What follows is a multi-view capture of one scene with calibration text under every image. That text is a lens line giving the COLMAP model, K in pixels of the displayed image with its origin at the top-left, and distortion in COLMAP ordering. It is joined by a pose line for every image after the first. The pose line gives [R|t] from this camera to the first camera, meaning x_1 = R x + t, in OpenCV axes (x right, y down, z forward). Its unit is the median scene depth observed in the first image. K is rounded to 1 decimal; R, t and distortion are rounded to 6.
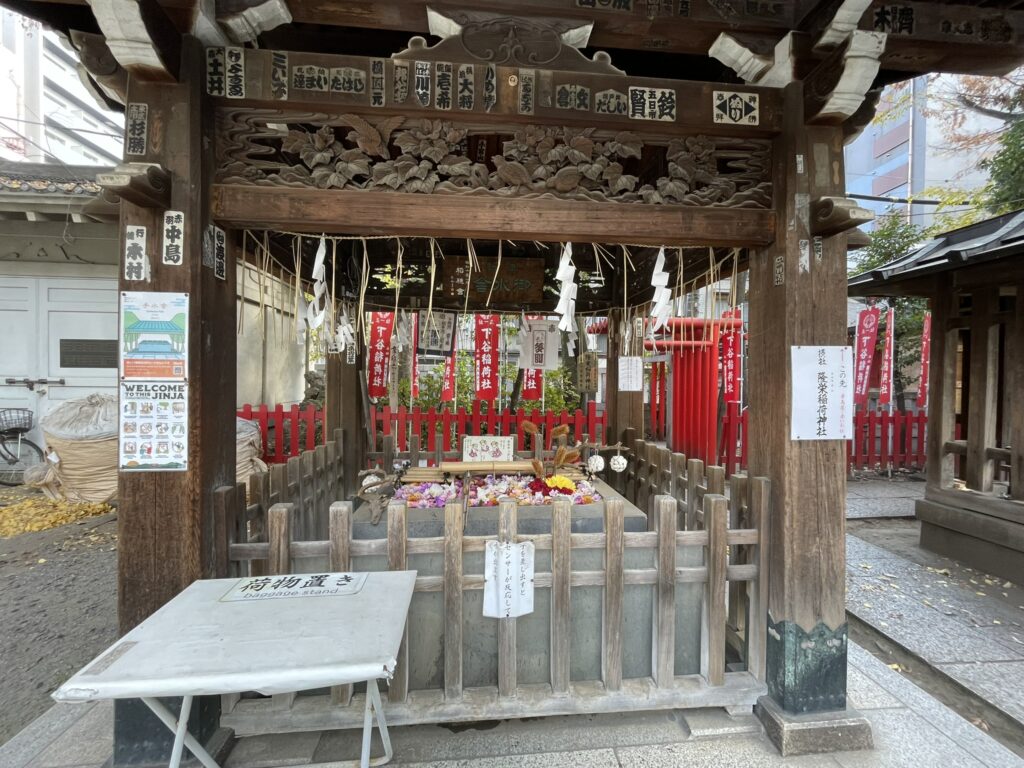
lens RADIAL K [[410.6, 0, 511.5], [0, 410.6, 381.7], [0, 0, 1]] dist [-0.002891, -0.000081]
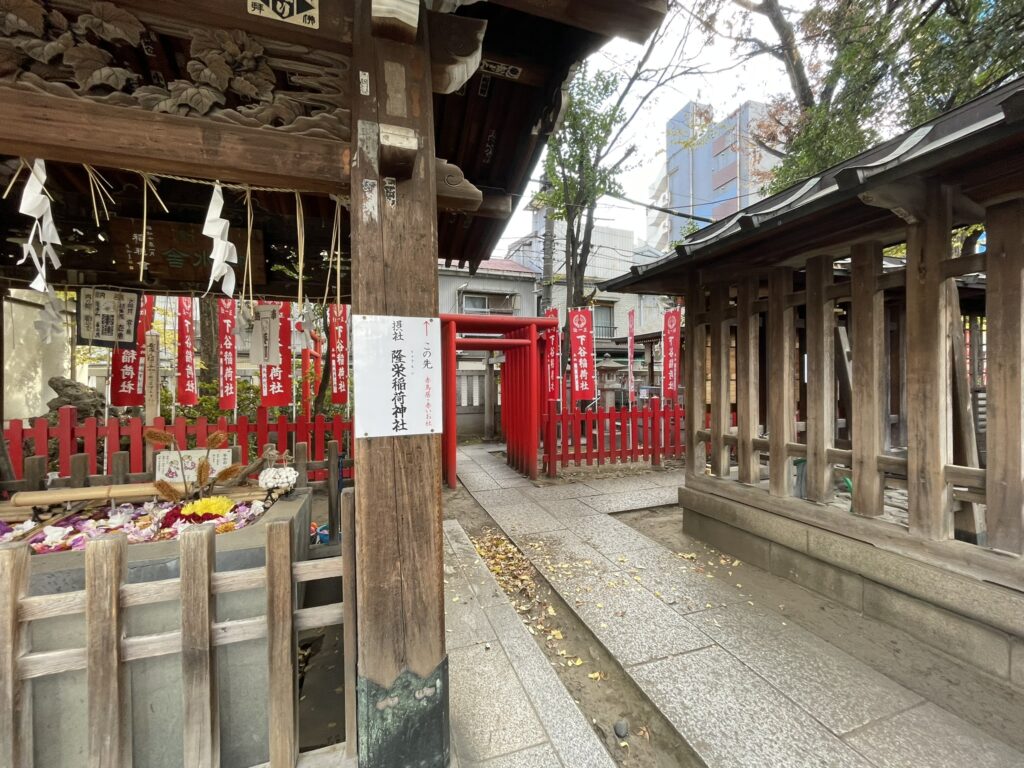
lens RADIAL K [[410.6, 0, 511.5], [0, 410.6, 381.7], [0, 0, 1]] dist [-0.002891, -0.000081]
pose [[0.971397, -0.017941, 0.236784, 0.698420], [0.021335, 0.999703, -0.011778, 0.046324], [-0.236503, 0.016493, 0.971491, 0.165498]]
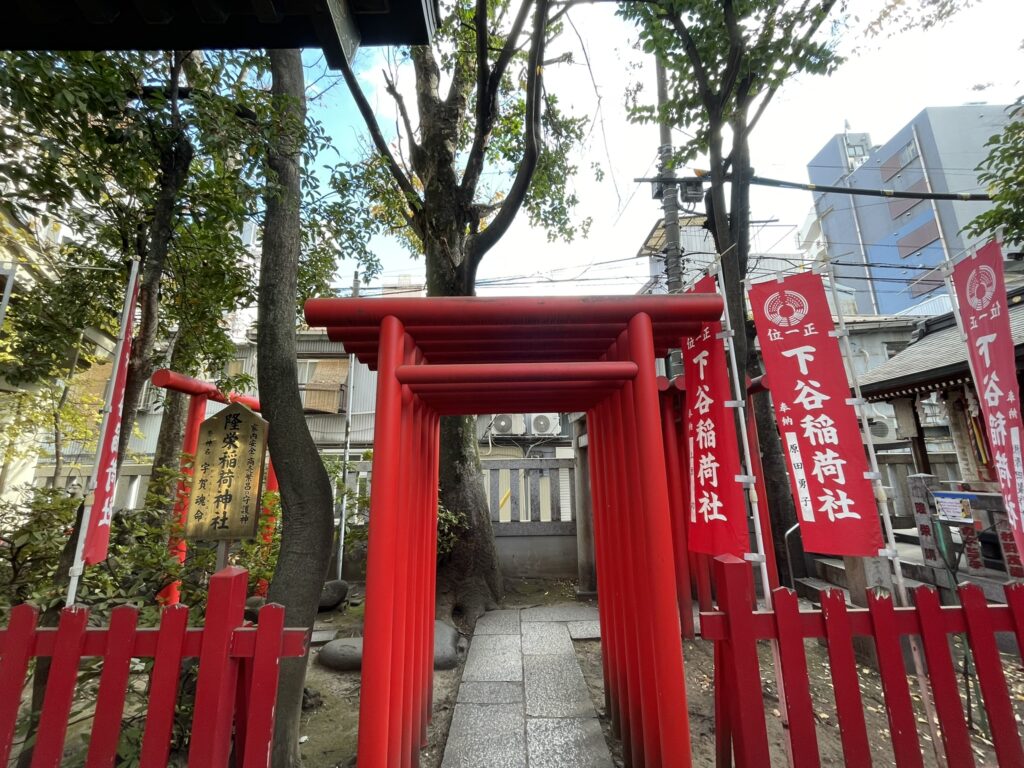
lens RADIAL K [[410.6, 0, 511.5], [0, 410.6, 381.7], [0, 0, 1]] dist [-0.002891, -0.000081]
pose [[0.996839, -0.043857, -0.066246, 1.380820], [0.027273, 0.972060, -0.233142, -0.033412], [0.074620, 0.230598, 0.970184, 2.272672]]
